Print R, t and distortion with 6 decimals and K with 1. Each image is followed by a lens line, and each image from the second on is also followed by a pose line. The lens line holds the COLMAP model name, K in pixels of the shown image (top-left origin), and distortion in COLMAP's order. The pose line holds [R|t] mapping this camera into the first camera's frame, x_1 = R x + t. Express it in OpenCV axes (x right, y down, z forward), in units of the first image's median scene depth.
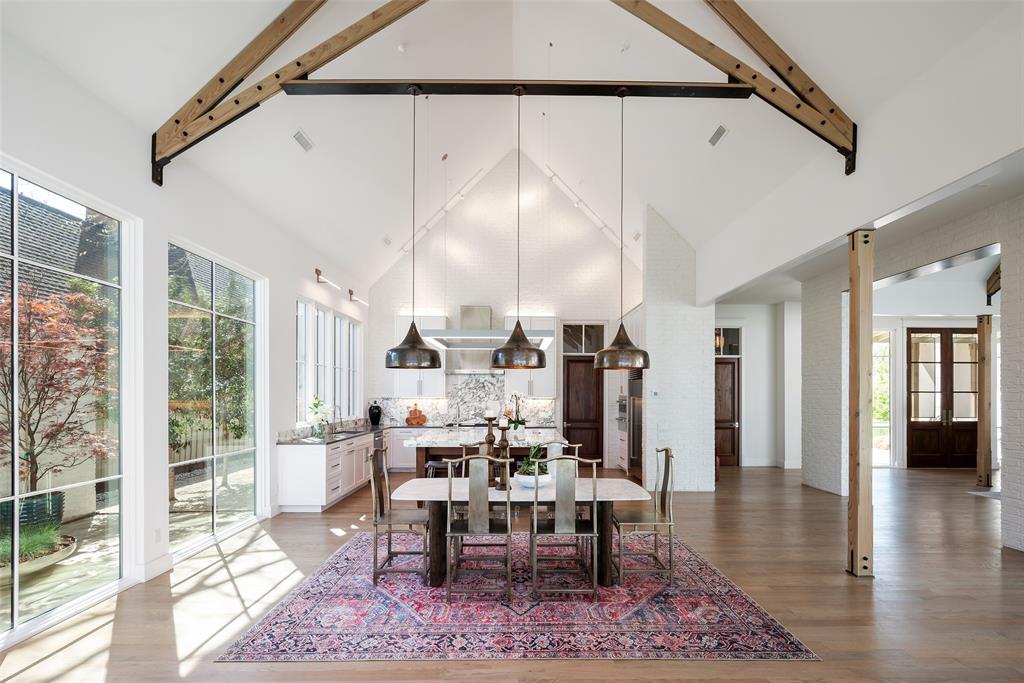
lens RADIAL K [[498.4, 0, 533.2], [0, 498.4, 394.9], [0, 0, 1]] dist [-0.003164, 0.000110]
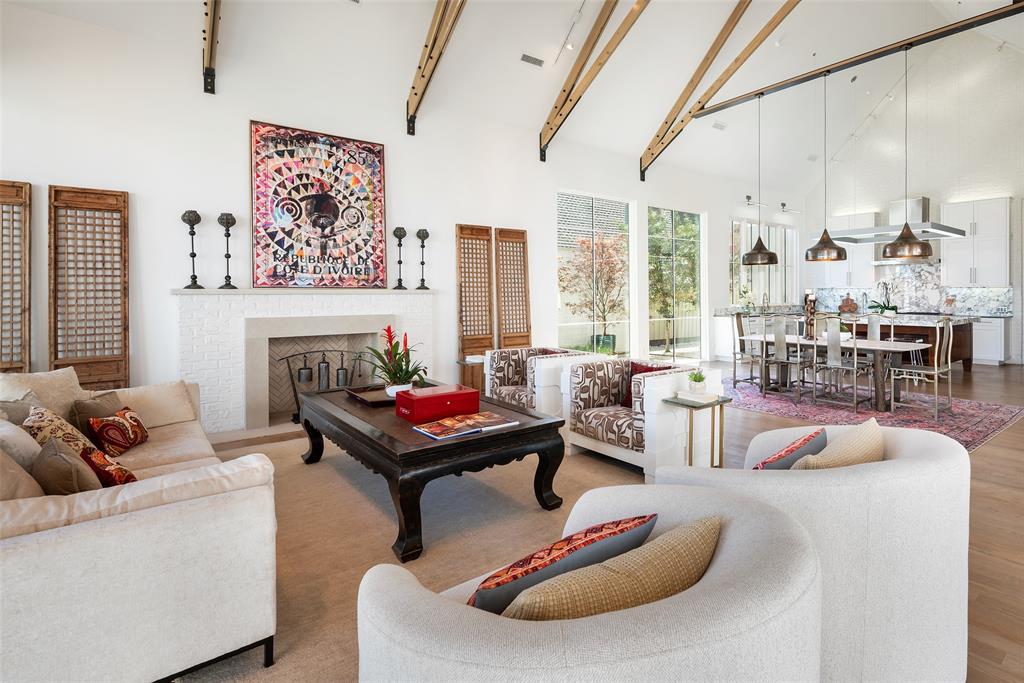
lens RADIAL K [[498.4, 0, 542.3], [0, 498.4, 292.3], [0, 0, 1]] dist [-0.003164, 0.000110]
pose [[0.588221, -0.005765, -0.808679, 0.660990], [0.005123, 0.999981, -0.003403, 0.041090], [0.808684, -0.002141, 0.588240, -0.547405]]
